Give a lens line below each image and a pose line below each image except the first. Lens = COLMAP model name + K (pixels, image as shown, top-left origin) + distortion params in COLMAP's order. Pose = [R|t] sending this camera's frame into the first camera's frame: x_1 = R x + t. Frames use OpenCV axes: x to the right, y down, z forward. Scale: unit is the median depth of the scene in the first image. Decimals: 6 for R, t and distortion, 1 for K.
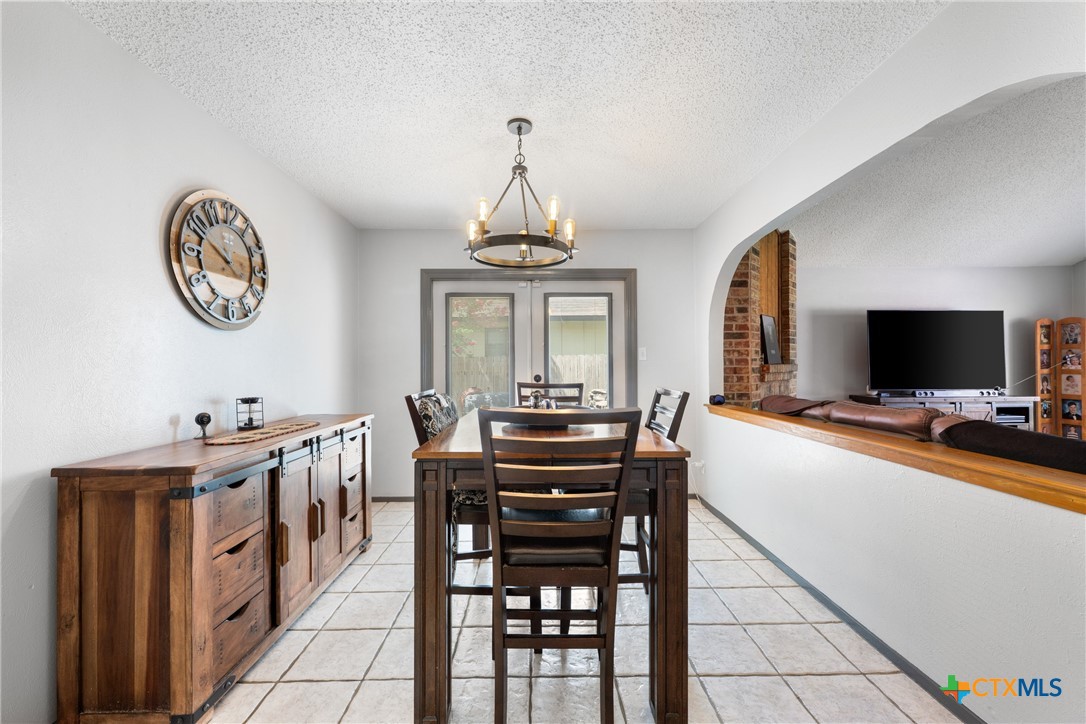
lens RADIAL K [[429.9, 0, 540.5], [0, 429.9, 363.0], [0, 0, 1]] dist [-0.002019, 0.000219]
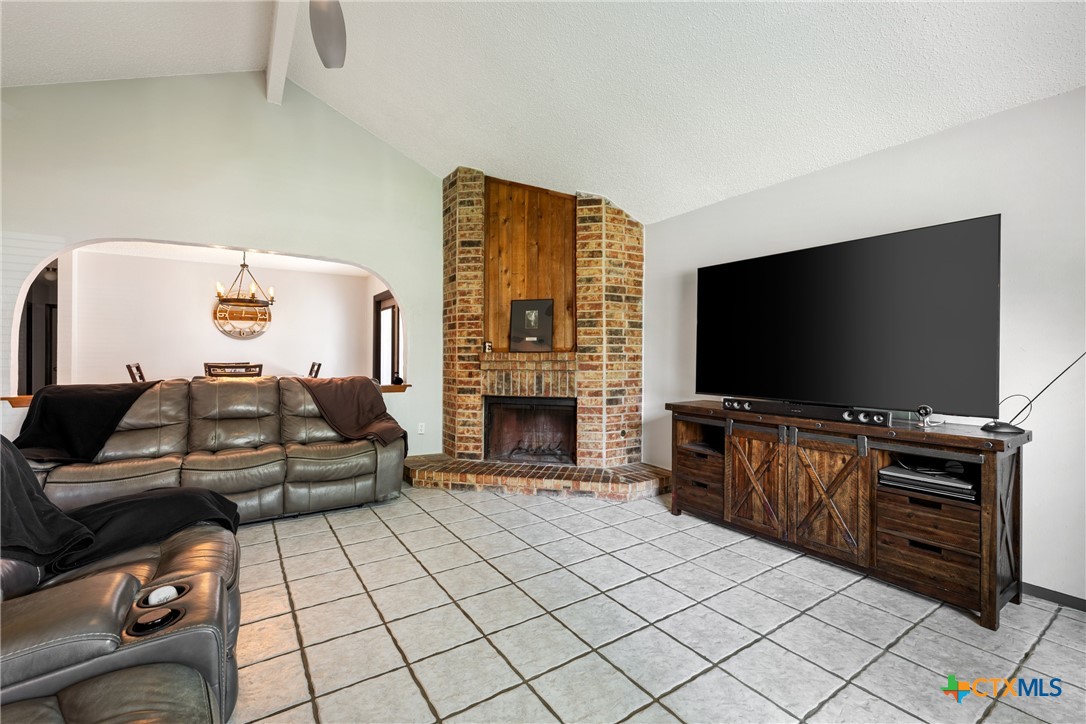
lens RADIAL K [[472.4, 0, 541.5], [0, 472.4, 353.8], [0, 0, 1]] dist [0.002262, -0.000196]
pose [[0.536328, 0.004056, -0.844000, 1.703349], [0.002873, 0.999974, 0.006631, -0.000775], [0.844005, -0.005981, 0.536303, 0.581896]]
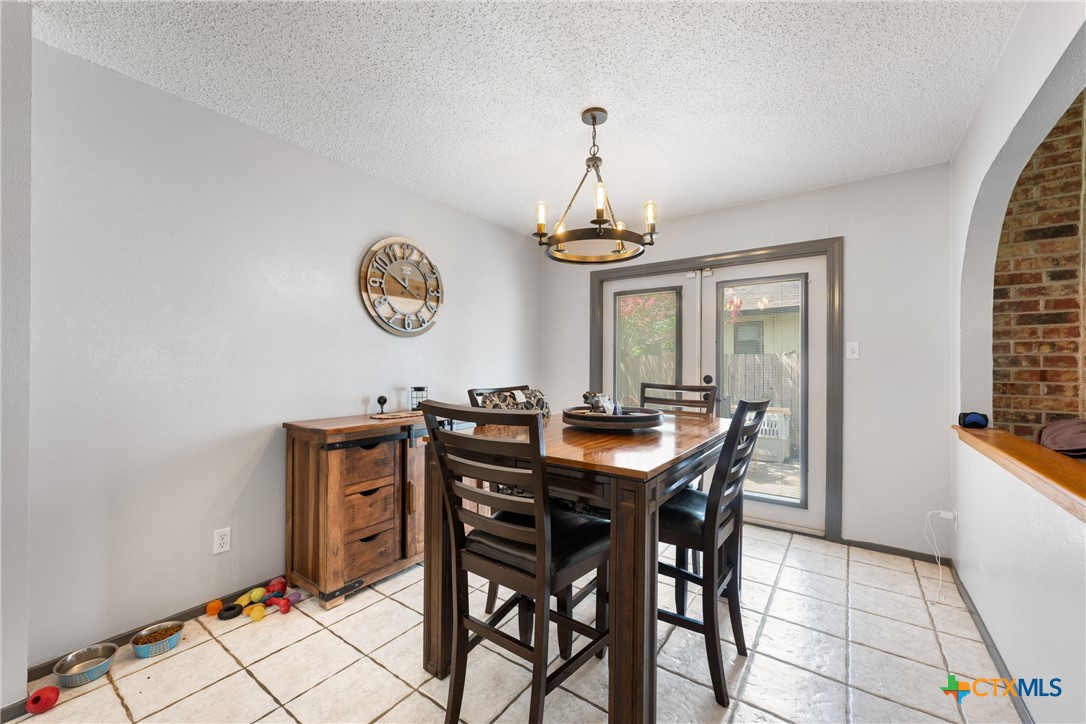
lens RADIAL K [[429.9, 0, 544.1], [0, 429.9, 364.9], [0, 0, 1]] dist [-0.002019, 0.000219]
pose [[0.804427, 0.008219, -0.593995, 0.259960], [-0.003836, 0.999955, 0.008641, -0.000607], [0.594039, -0.004672, 0.804423, 0.092545]]
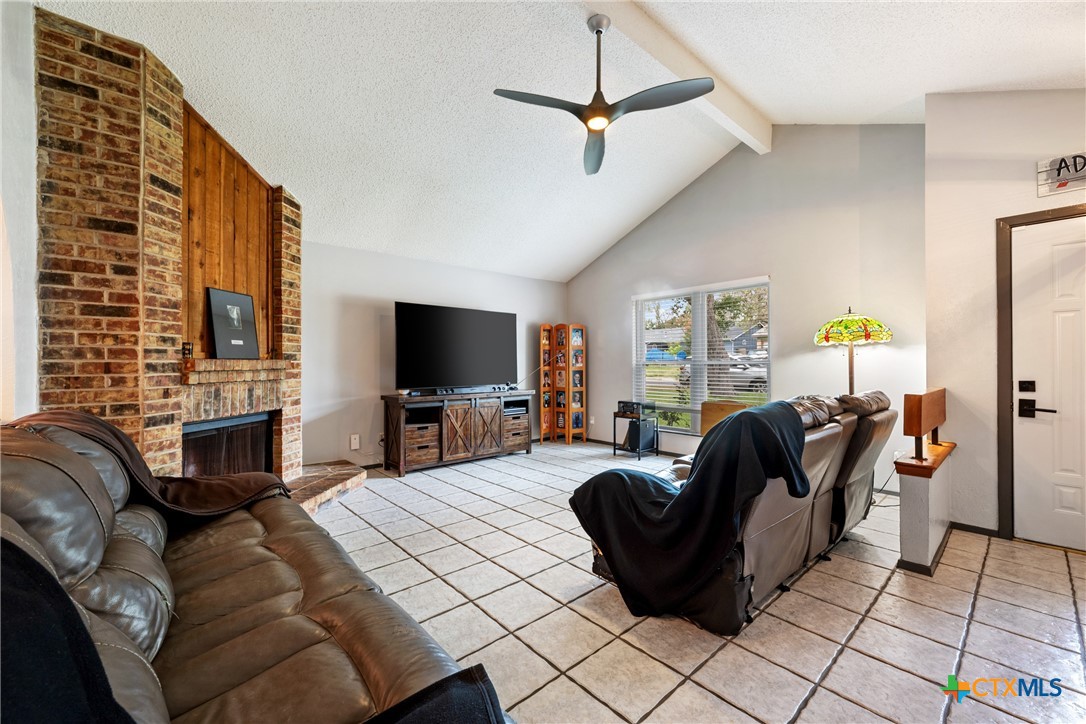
lens RADIAL K [[429.9, 0, 541.2], [0, 429.9, 364.4], [0, 0, 1]] dist [-0.002019, 0.000219]
pose [[0.762224, 0.002587, 0.647308, 0.563186], [-0.006928, 0.999967, 0.004161, 0.005938], [-0.647276, -0.007656, 0.762217, 0.144438]]
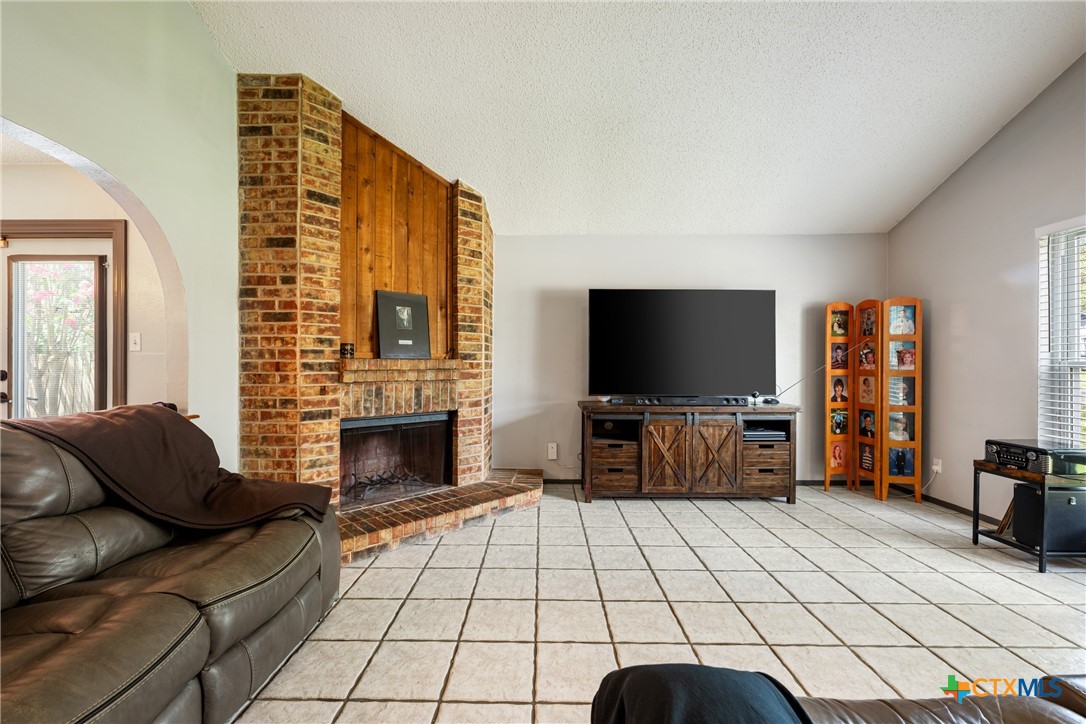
lens RADIAL K [[429.9, 0, 539.7], [0, 429.9, 367.3], [0, 0, 1]] dist [-0.002019, 0.000219]
pose [[0.999579, 0.008226, -0.027809, 0.961296], [-0.007784, 0.999842, 0.015992, 0.004288], [0.027936, -0.015768, 0.999485, 0.330004]]
